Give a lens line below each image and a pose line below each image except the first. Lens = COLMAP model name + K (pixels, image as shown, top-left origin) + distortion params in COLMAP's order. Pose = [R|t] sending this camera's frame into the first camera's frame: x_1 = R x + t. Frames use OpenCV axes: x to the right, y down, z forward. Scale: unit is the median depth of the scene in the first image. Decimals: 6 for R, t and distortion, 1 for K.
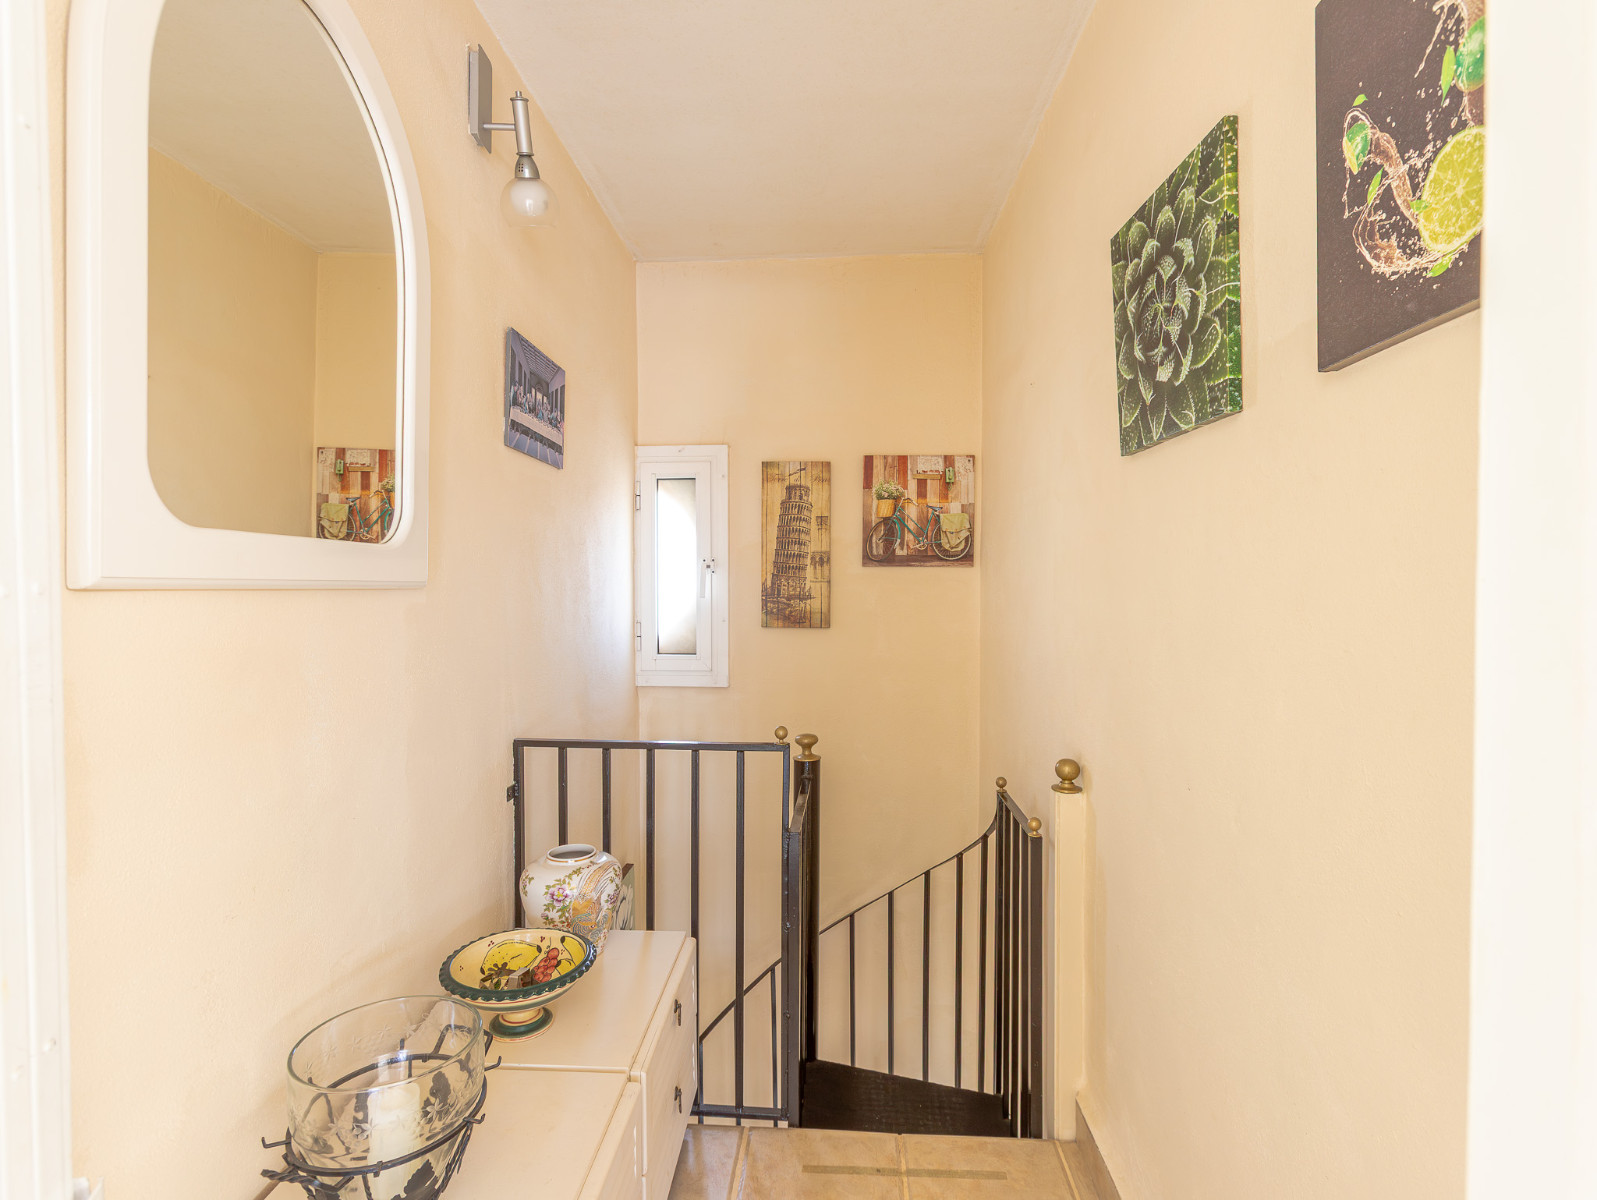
lens RADIAL K [[815.6, 0, 788.9], [0, 815.6, 604.1], [0, 0, 1]] dist [-0.004234, 0.016276]
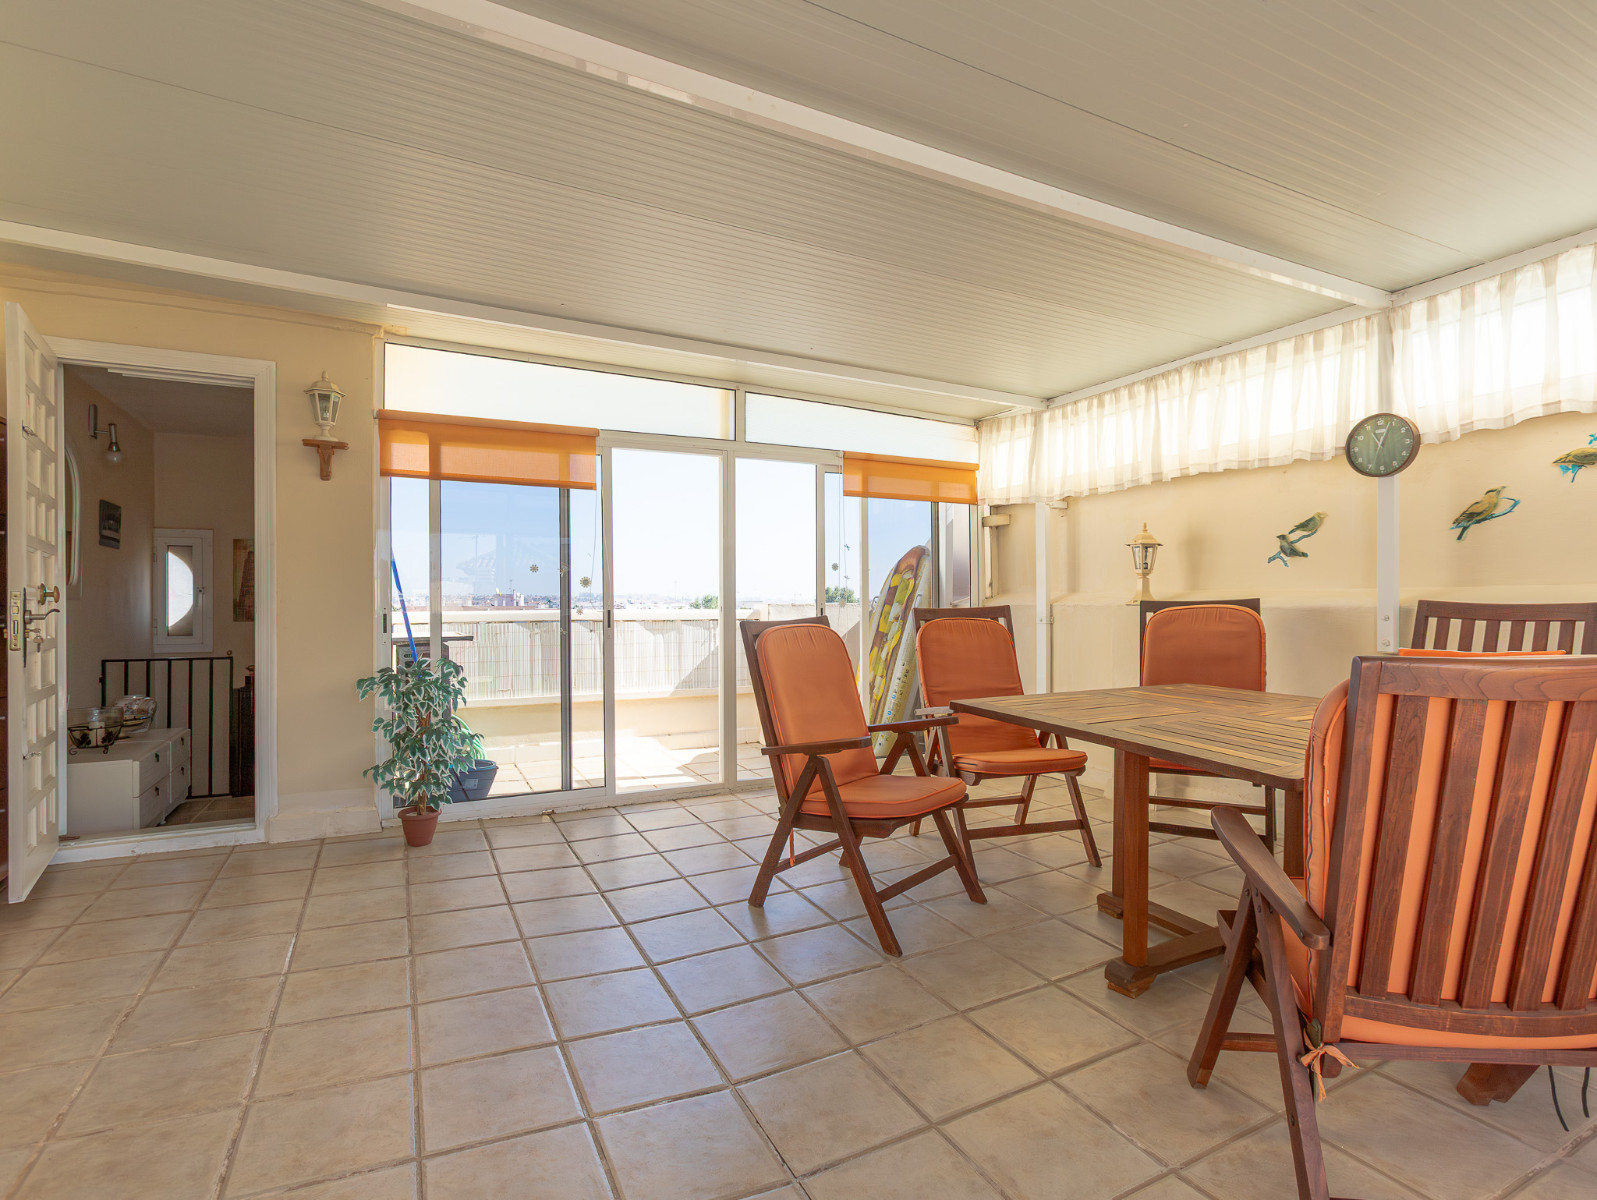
lens RADIAL K [[771.7, 0, 794.0], [0, 771.7, 603.3], [0, 0, 1]] dist [-0.011106, 0.000418]
pose [[0.855255, -0.002864, 0.518199, 0.257013], [0.018414, 0.999521, -0.024865, 0.085134], [-0.517880, 0.030808, 0.854898, -2.030174]]
